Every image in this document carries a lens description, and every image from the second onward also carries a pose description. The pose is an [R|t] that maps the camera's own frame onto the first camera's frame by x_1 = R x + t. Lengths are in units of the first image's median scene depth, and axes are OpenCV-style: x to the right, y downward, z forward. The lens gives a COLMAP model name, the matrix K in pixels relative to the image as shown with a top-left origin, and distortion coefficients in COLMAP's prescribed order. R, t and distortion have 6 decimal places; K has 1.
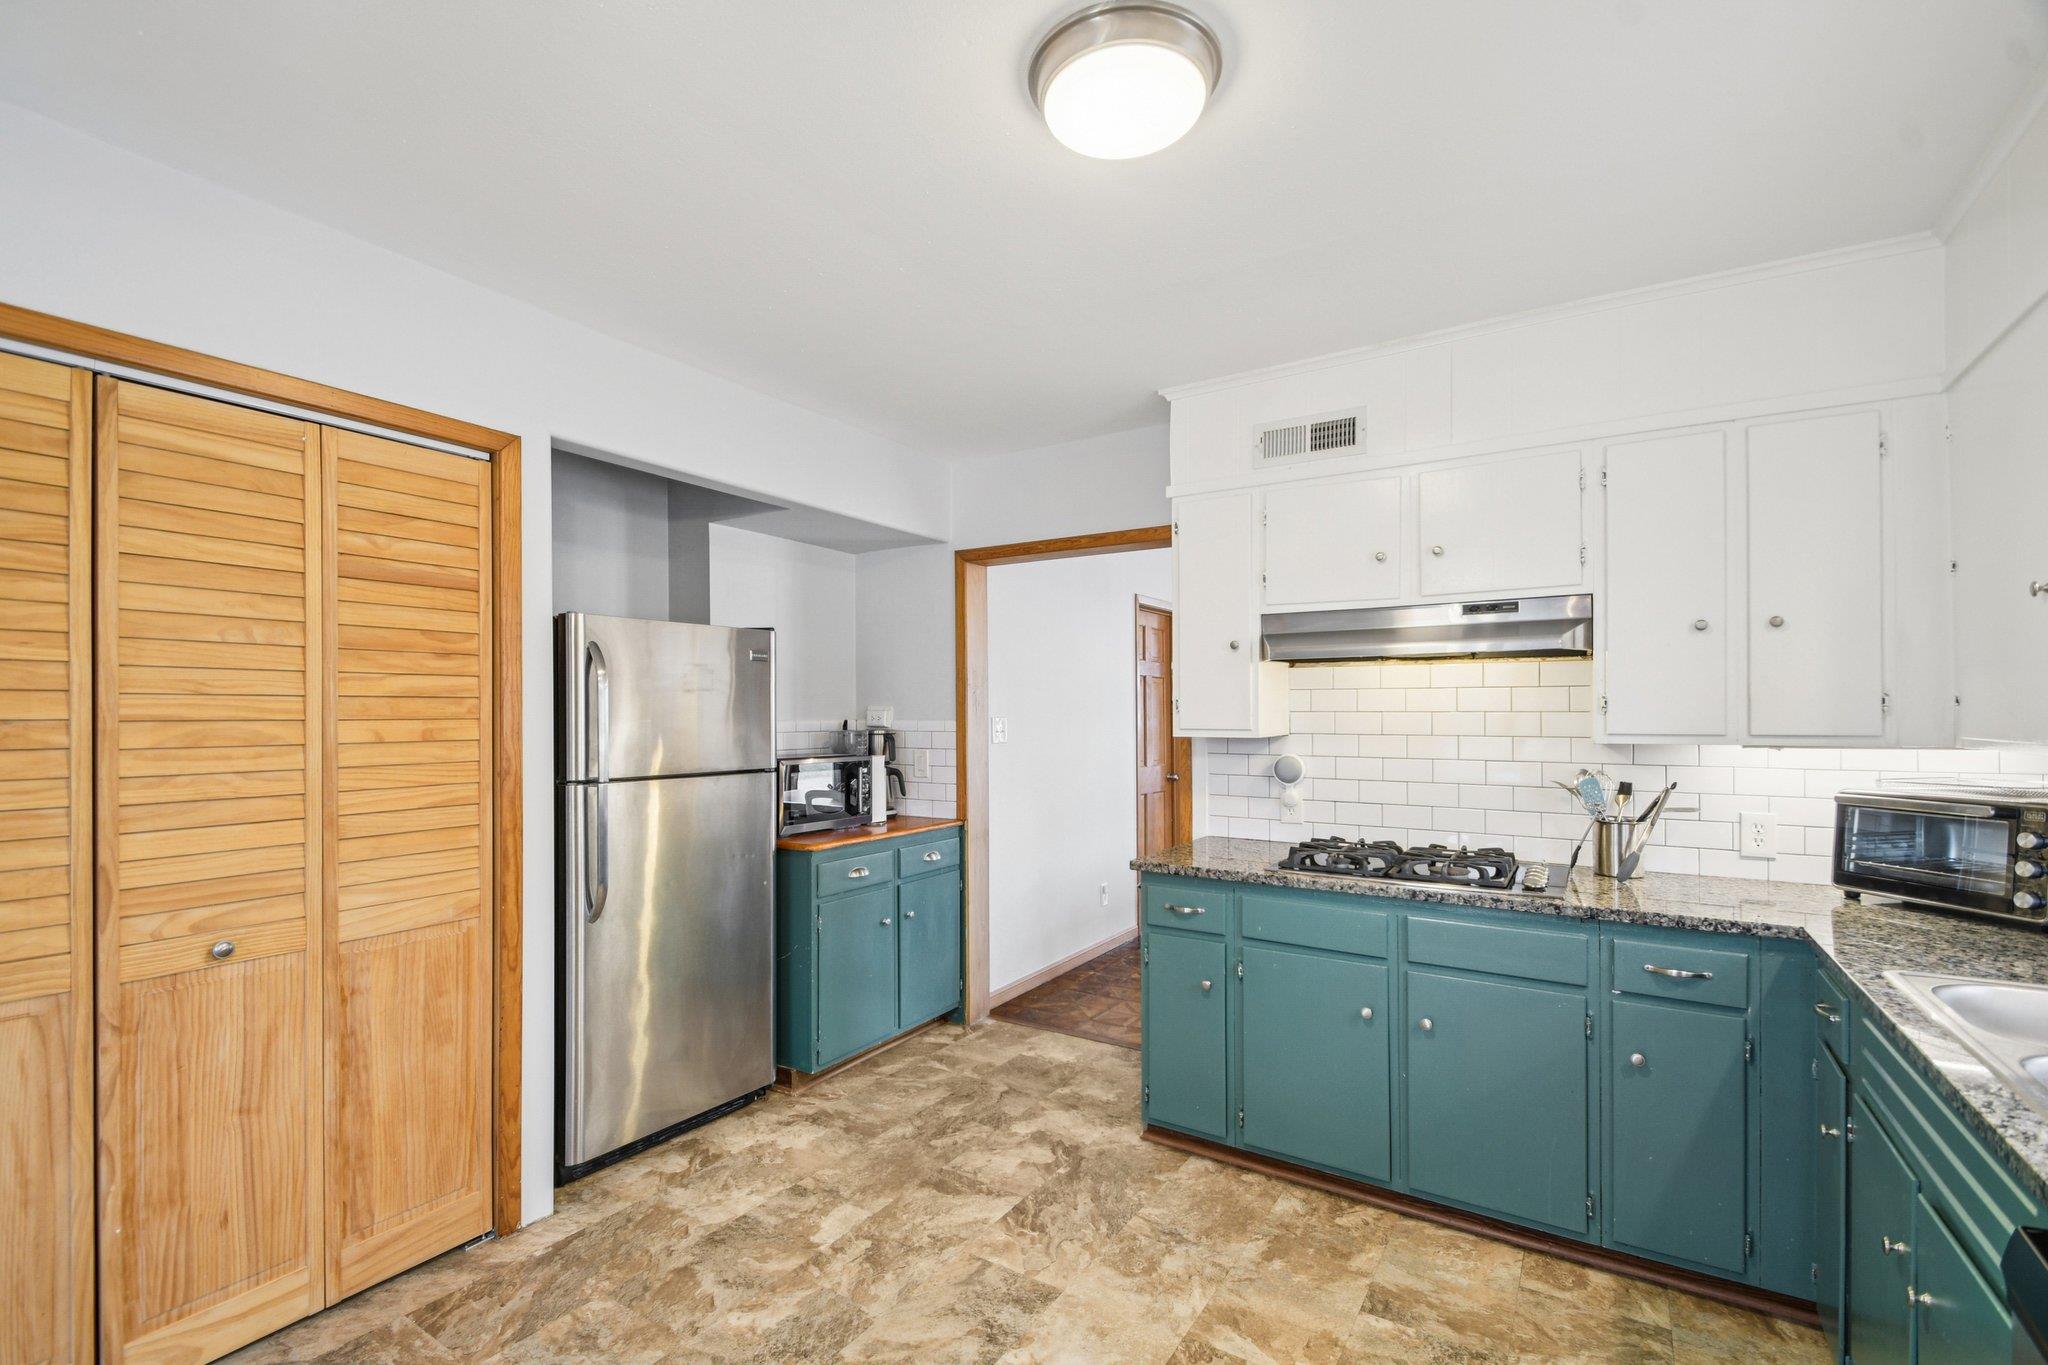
lens RADIAL K [[908.5, 0, 1013.9], [0, 908.5, 713.1], [0, 0, 1]] dist [0.019103, -0.017944]
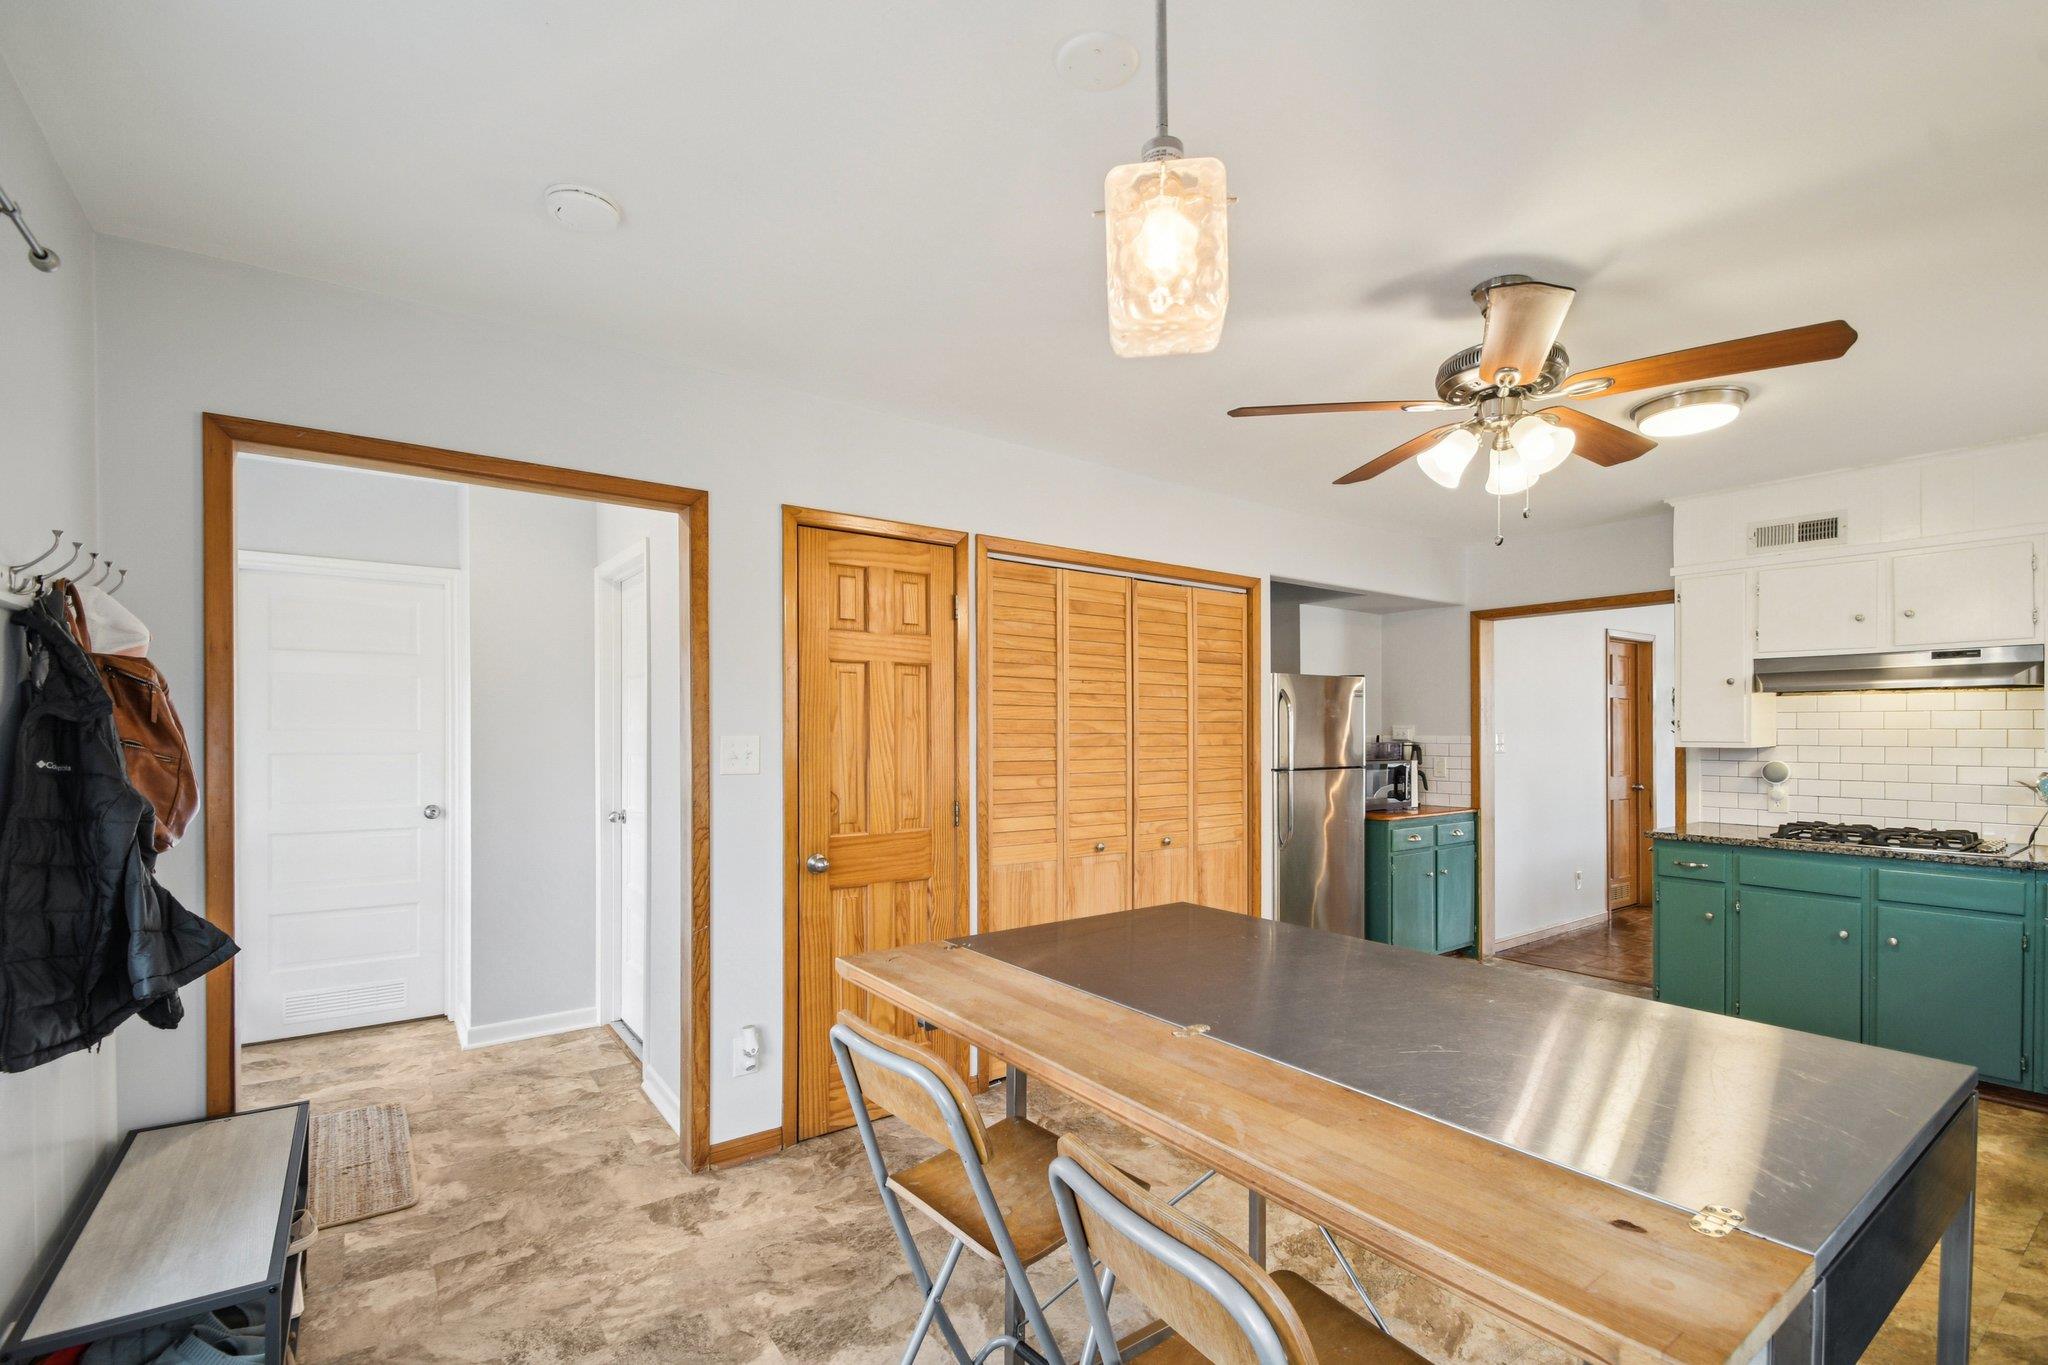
lens RADIAL K [[923.3, 0, 1022.9], [0, 923.3, 735.1], [0, 0, 1]] dist [0.026875, -0.020379]
pose [[0.933700, 0.001742, -0.358052, -0.281011], [0.000325, 0.999984, 0.005712, -0.000870], [0.358056, -0.005450, 0.933684, -0.786298]]
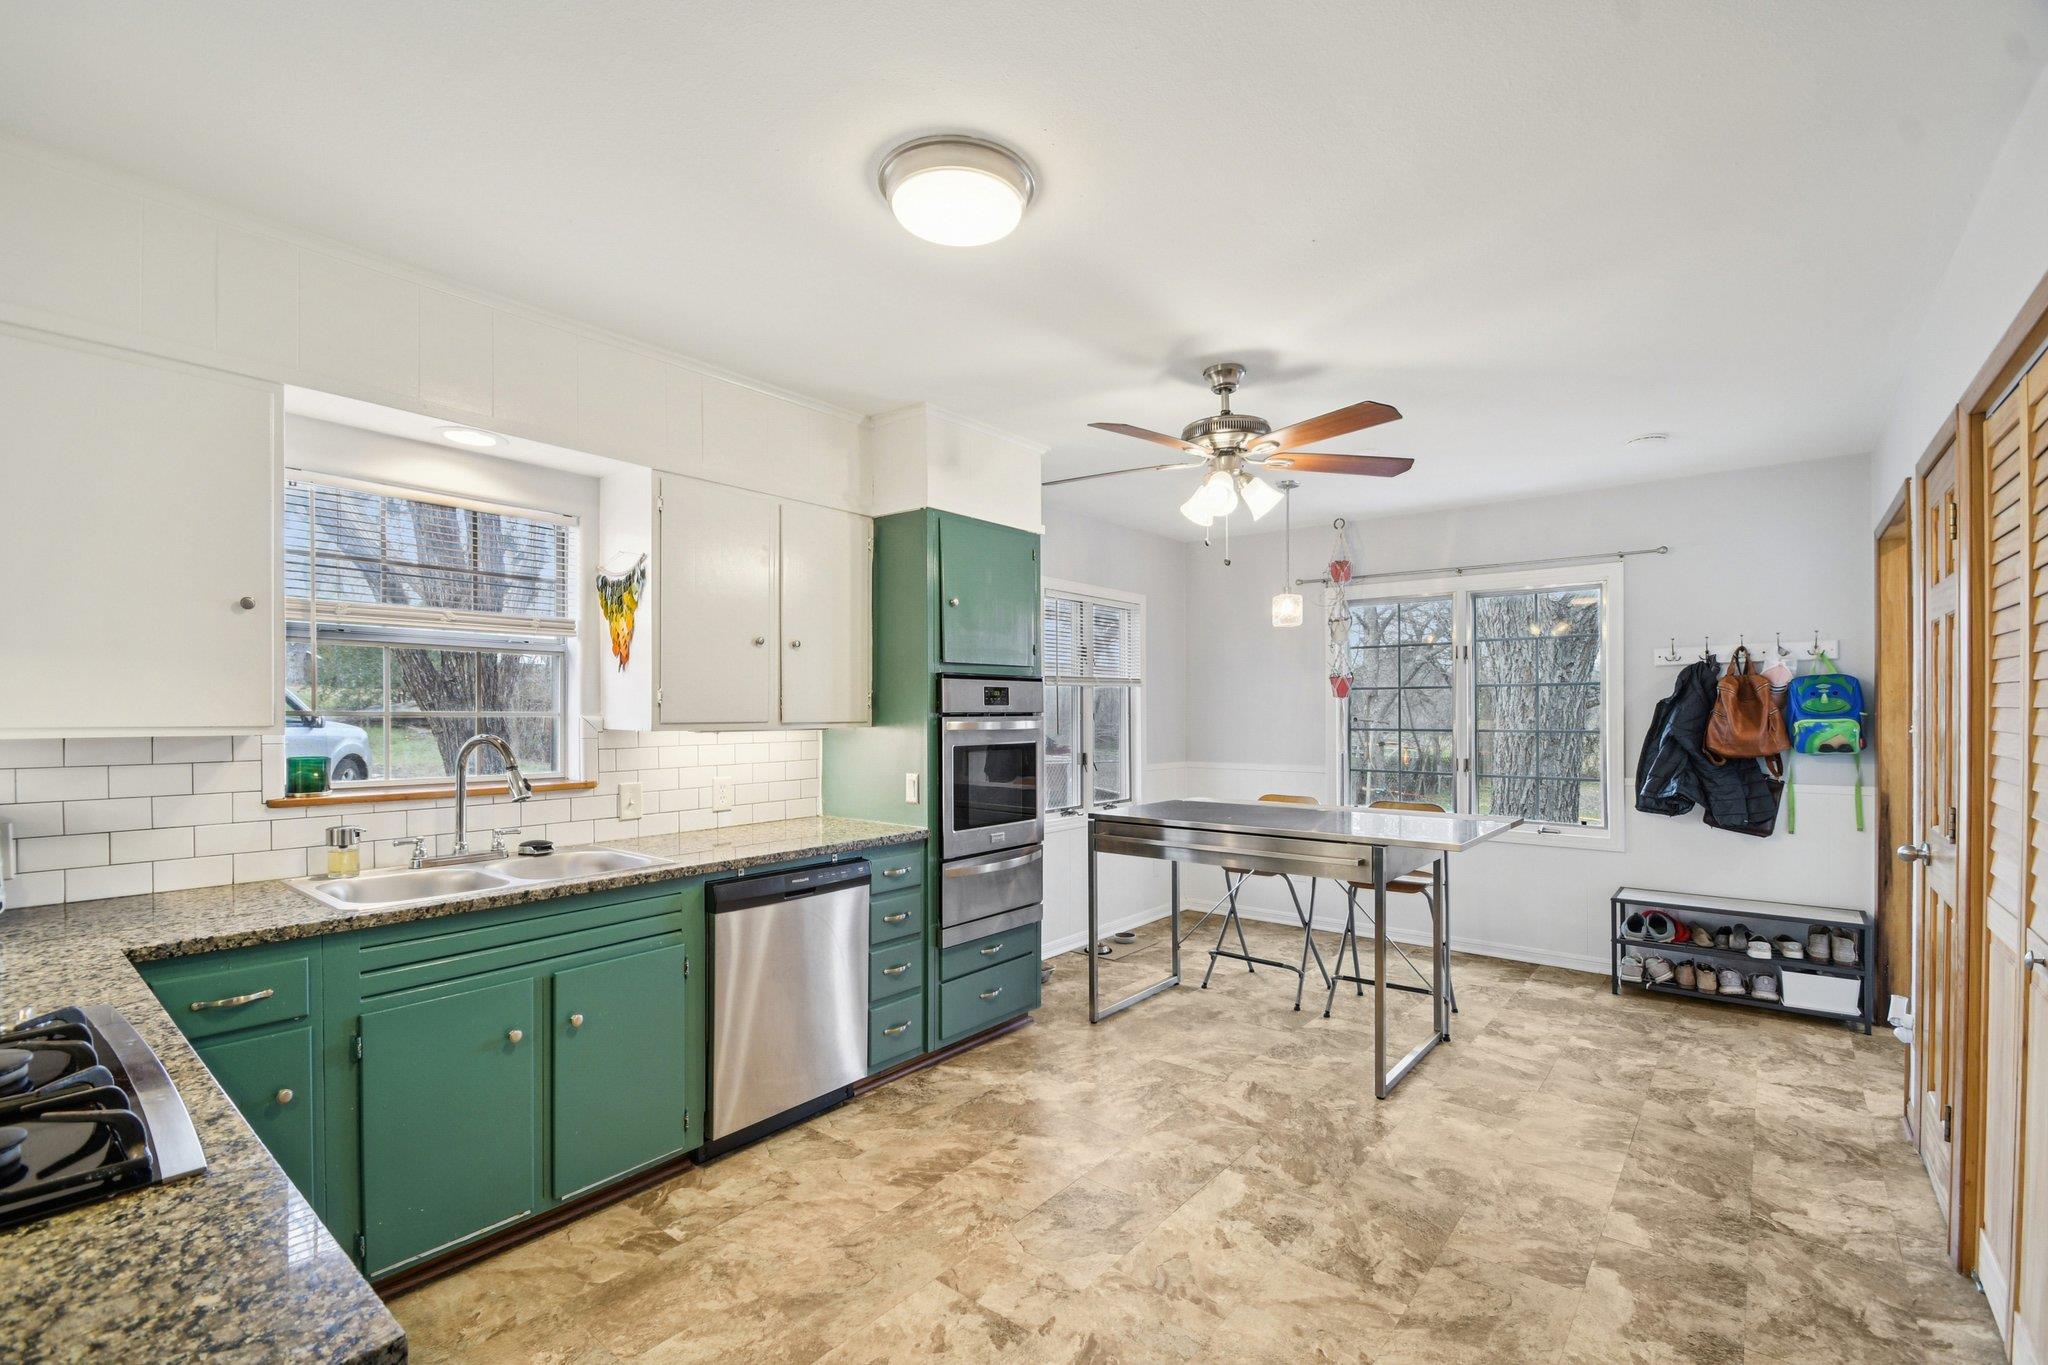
lens RADIAL K [[917.9, 0, 1012.3], [0, 917.9, 704.2], [0, 0, 1]] dist [0.037974, -0.028287]
pose [[-0.994046, 0.000679, 0.108957, -0.046616], [0.000055, 0.999984, -0.005738, 0.005819], [-0.108959, -0.005698, -0.994030, 1.281645]]
